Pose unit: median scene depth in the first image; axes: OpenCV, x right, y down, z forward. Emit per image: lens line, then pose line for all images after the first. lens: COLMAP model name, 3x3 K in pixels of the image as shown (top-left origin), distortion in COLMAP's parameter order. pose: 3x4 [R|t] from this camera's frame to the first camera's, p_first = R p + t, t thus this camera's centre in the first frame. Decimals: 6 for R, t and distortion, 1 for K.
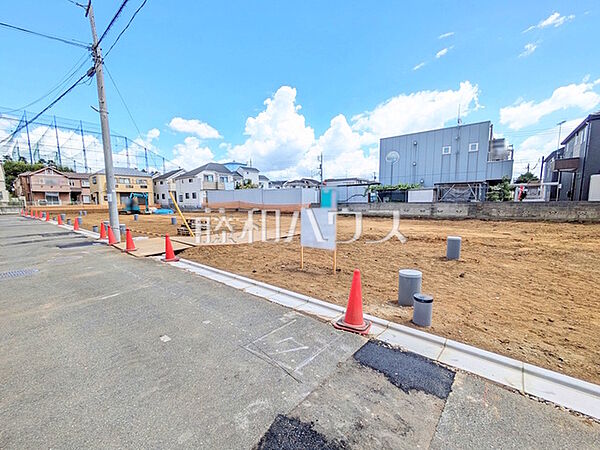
lens RADIAL K [[255.6, 0, 299.4], [0, 255.6, 229.5], [0, 0, 1]] dist [0.001972, 0.001888]
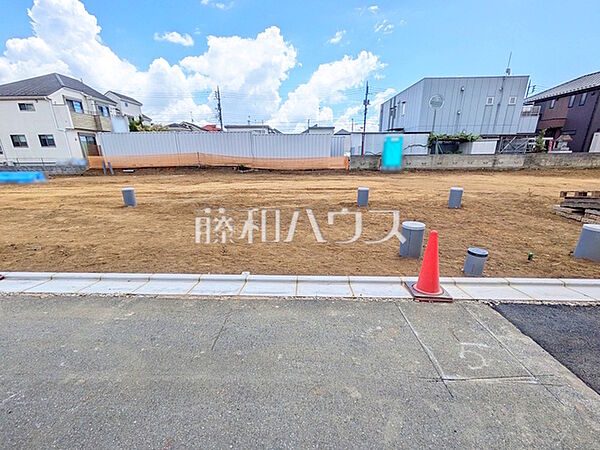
lens RADIAL K [[255.6, 0, 298.6], [0, 255.6, 226.4], [0, 0, 1]] dist [0.001972, 0.001888]
pose [[0.790019, -0.168153, 0.589571, -0.333696], [0.067873, 0.979728, 0.188482, -0.031210], [-0.609314, -0.108889, 0.785417, 0.294185]]
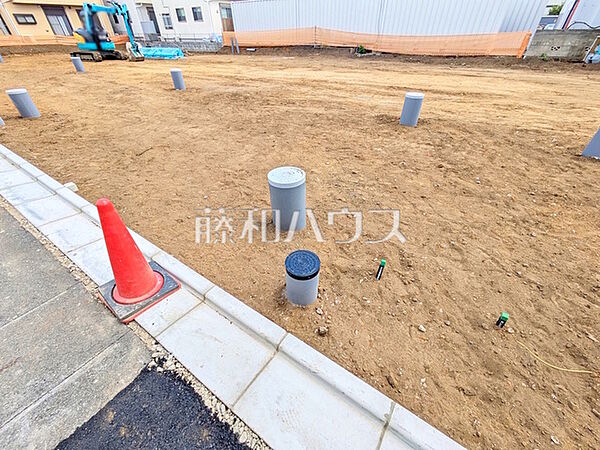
lens RADIAL K [[255.6, 0, 300.6], [0, 255.6, 227.5], [0, 0, 1]] dist [0.001972, 0.001888]
pose [[0.995859, -0.056753, 0.071018, -0.250728], [0.011401, 0.852997, 0.521792, -0.029744], [-0.090191, -0.518822, 0.850112, 0.291868]]
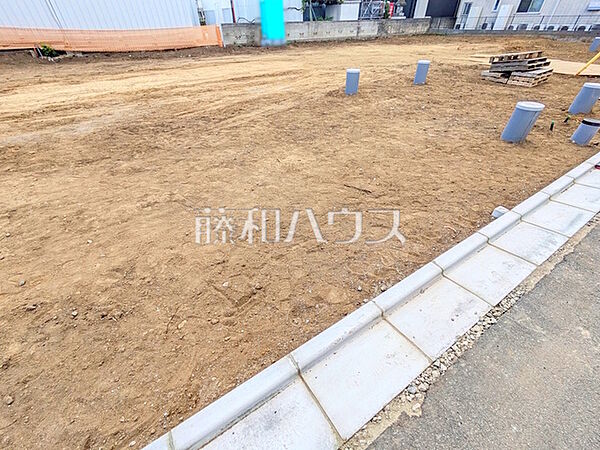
lens RADIAL K [[255.6, 0, 297.5], [0, 255.6, 230.7], [0, 0, 1]] dist [0.001972, 0.001888]
pose [[0.295394, -0.606409, 0.738248, -0.360567], [0.113266, 0.789510, 0.603196, -0.039542], [-0.948638, -0.094562, 0.301902, 0.383670]]
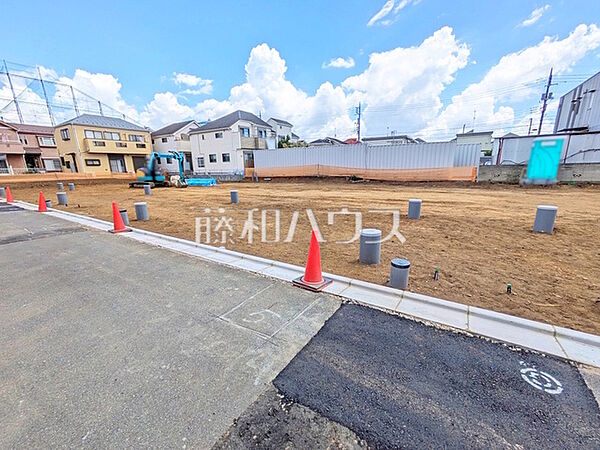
lens RADIAL K [[255.6, 0, 301.3], [0, 255.6, 226.7], [0, 0, 1]] dist [0.001972, 0.001888]
pose [[0.992172, -0.039762, 0.118384, -0.284683], [0.024913, 0.991924, 0.124365, -0.026062], [-0.122372, -0.120442, 0.985149, 0.252973]]
